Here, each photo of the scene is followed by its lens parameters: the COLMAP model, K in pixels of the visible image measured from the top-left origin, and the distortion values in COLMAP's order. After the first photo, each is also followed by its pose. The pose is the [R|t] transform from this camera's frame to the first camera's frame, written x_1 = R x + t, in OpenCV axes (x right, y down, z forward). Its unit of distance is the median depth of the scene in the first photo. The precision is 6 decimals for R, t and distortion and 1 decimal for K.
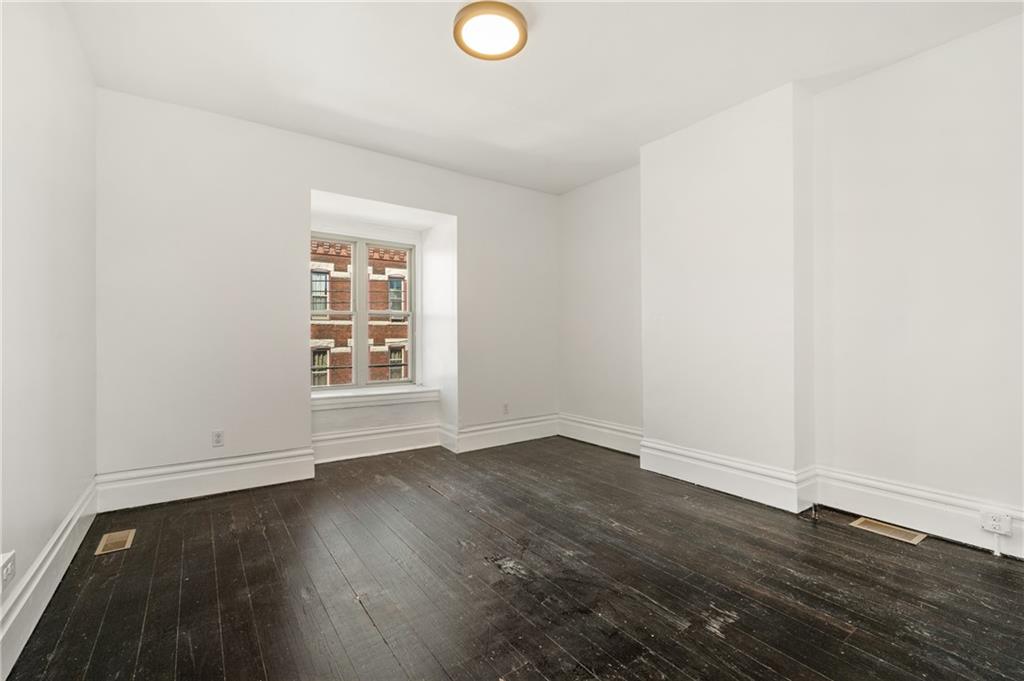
lens RADIAL K [[439.9, 0, 511.9], [0, 439.9, 336.7], [0, 0, 1]] dist [-0.005213, 0.001031]
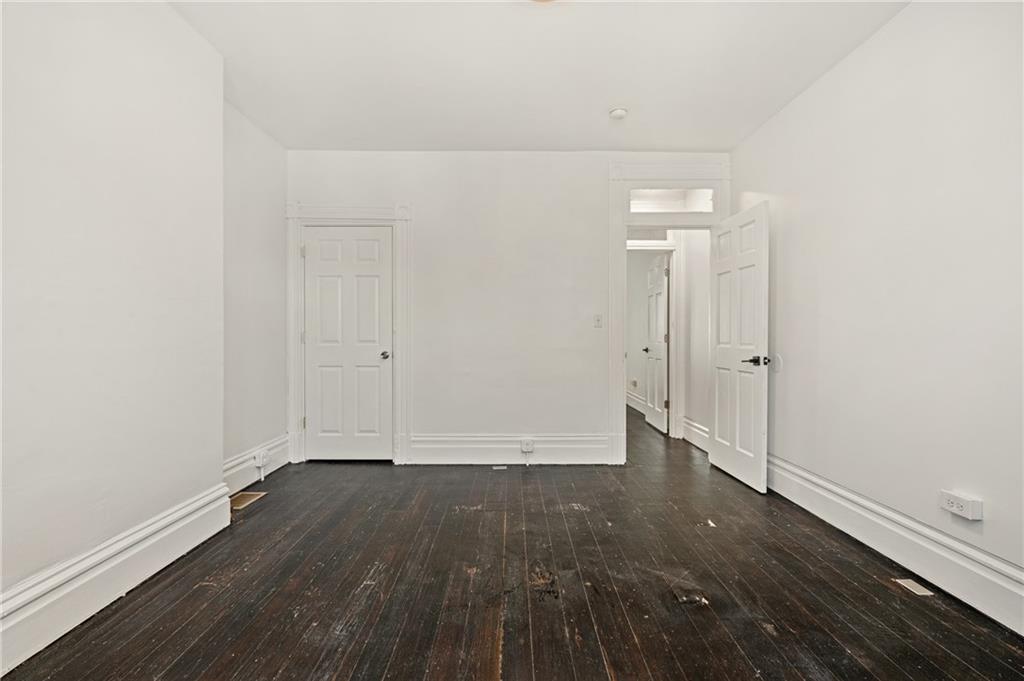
lens RADIAL K [[439.9, 0, 511.6], [0, 439.9, 337.0], [0, 0, 1]] dist [-0.005213, 0.001031]
pose [[-0.809949, -0.000515, 0.586499, -0.474285], [0.002829, 0.999985, 0.004786, -0.003312], [-0.586493, 0.005535, -0.809935, 1.692862]]
